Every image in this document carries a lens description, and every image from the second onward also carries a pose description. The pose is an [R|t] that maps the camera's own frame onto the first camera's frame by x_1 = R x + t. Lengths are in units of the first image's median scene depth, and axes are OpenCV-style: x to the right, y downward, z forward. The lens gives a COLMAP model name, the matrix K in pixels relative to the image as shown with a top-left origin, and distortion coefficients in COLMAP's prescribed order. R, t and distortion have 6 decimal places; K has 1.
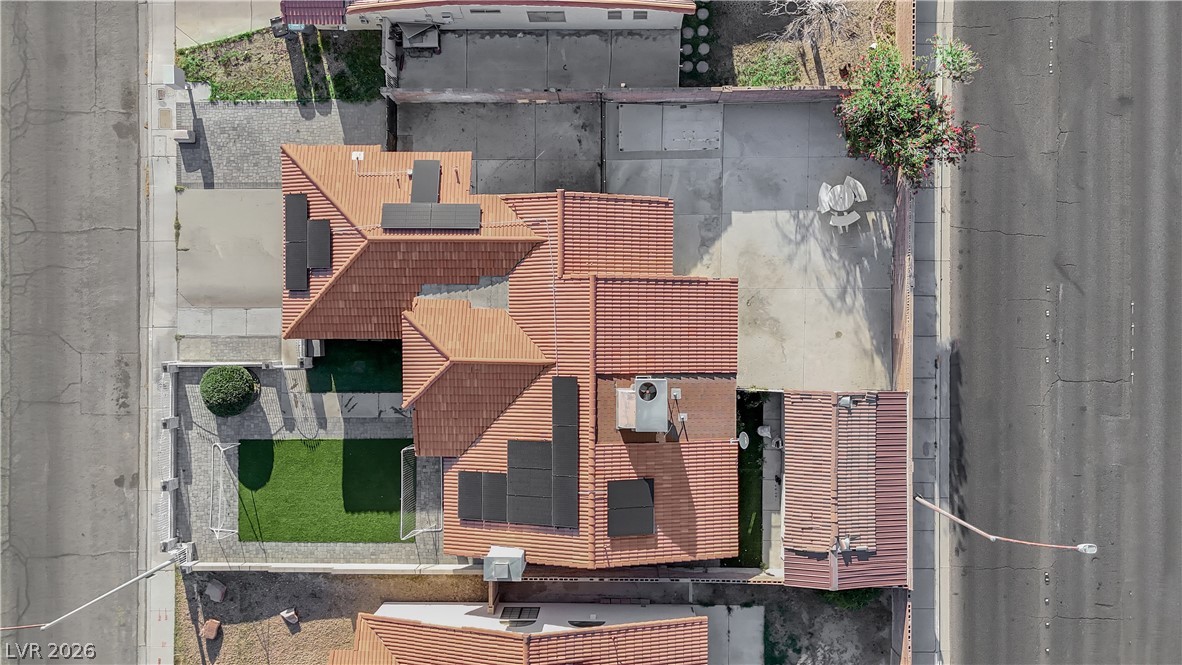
lens RADIAL K [[869.4, 0, 594.0], [0, 869.4, 335.3], [0, 0, 1]] dist [0.067839, -0.065002]
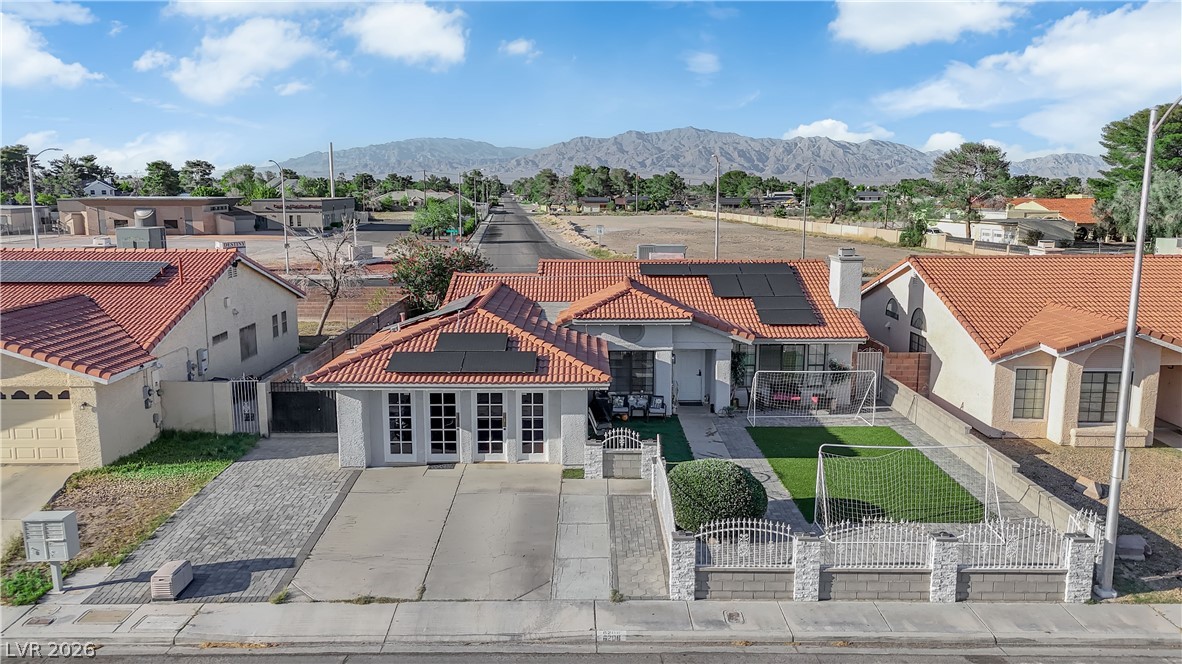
lens RADIAL K [[869.4, 0, 594.0], [0, 869.4, 334.8], [0, 0, 1]] dist [0.067839, -0.065002]
pose [[-0.010465, -0.132977, 0.991064, -0.896943], [0.999944, 0.000368, 0.010608, -0.014146], [-0.001775, 0.991119, 0.132966, 0.812882]]
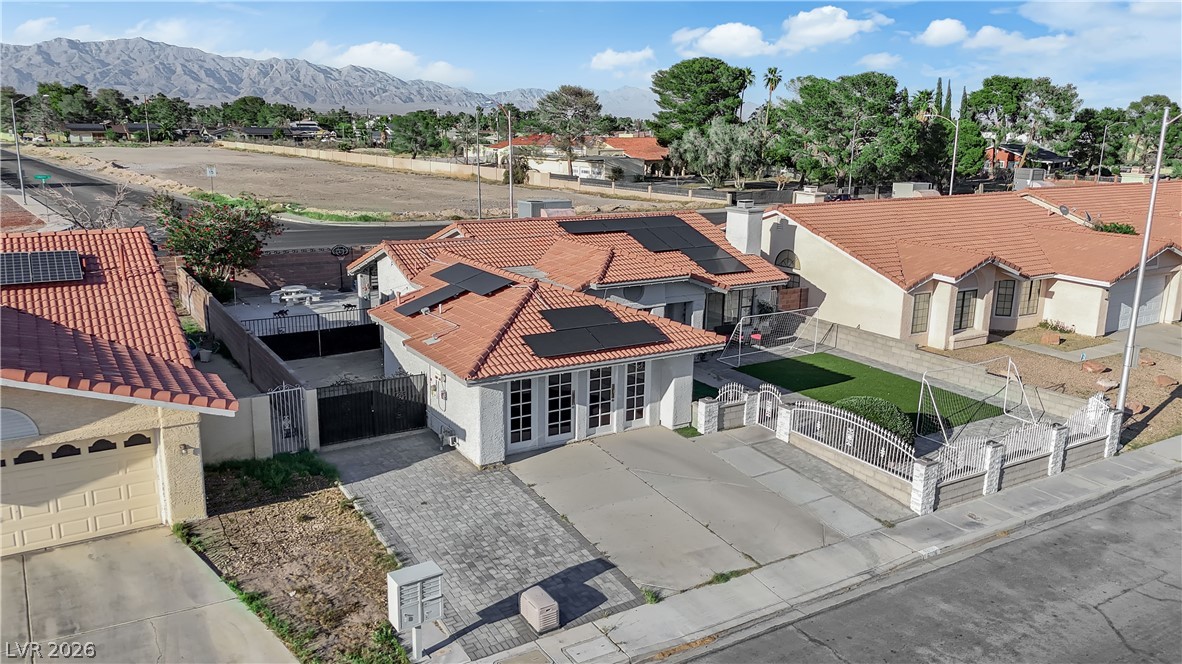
lens RADIAL K [[893.3, 0, 593.7], [0, 893.3, 333.8], [0, 0, 1]] dist [0.080159, -0.079366]
pose [[-0.533309, -0.171091, 0.828438, -0.804130], [0.845920, -0.109098, 0.522032, -0.409432], [0.001066, 0.979196, 0.202912, 0.786120]]
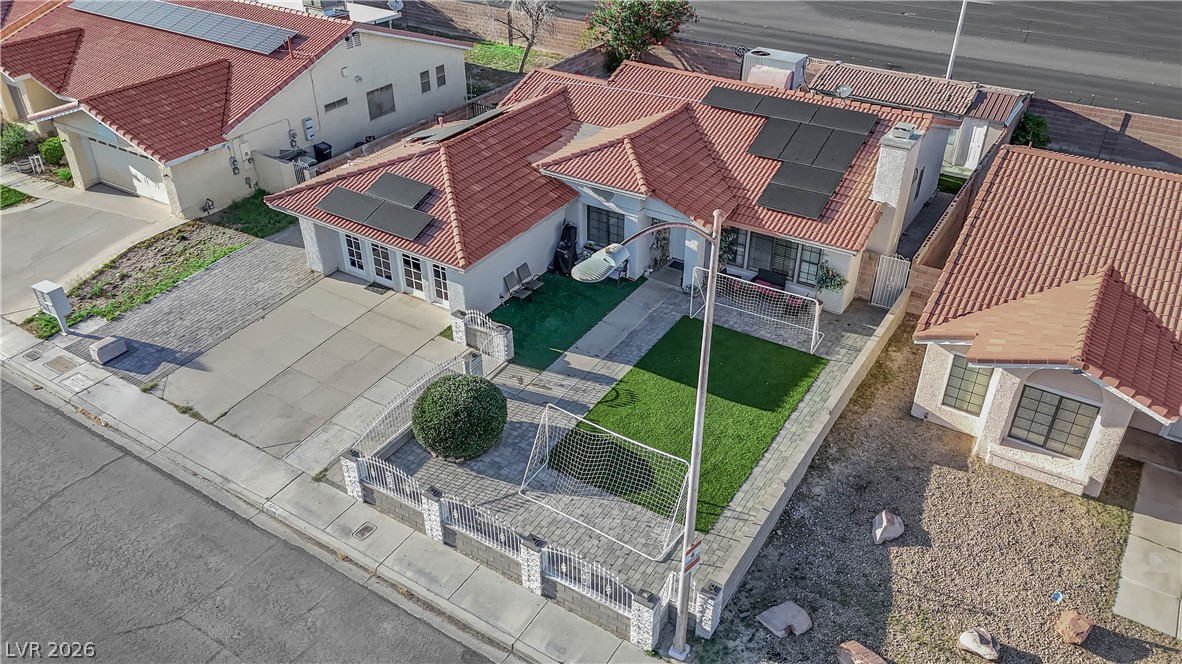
lens RADIAL K [[869.4, 0, 594.0], [0, 869.4, 334.8], [0, 0, 1]] dist [0.067839, -0.065002]
pose [[0.529459, -0.433962, 0.728938, -0.743449], [0.848026, 0.293948, -0.440960, 0.361961], [-0.022910, 0.851629, 0.523645, 0.639604]]
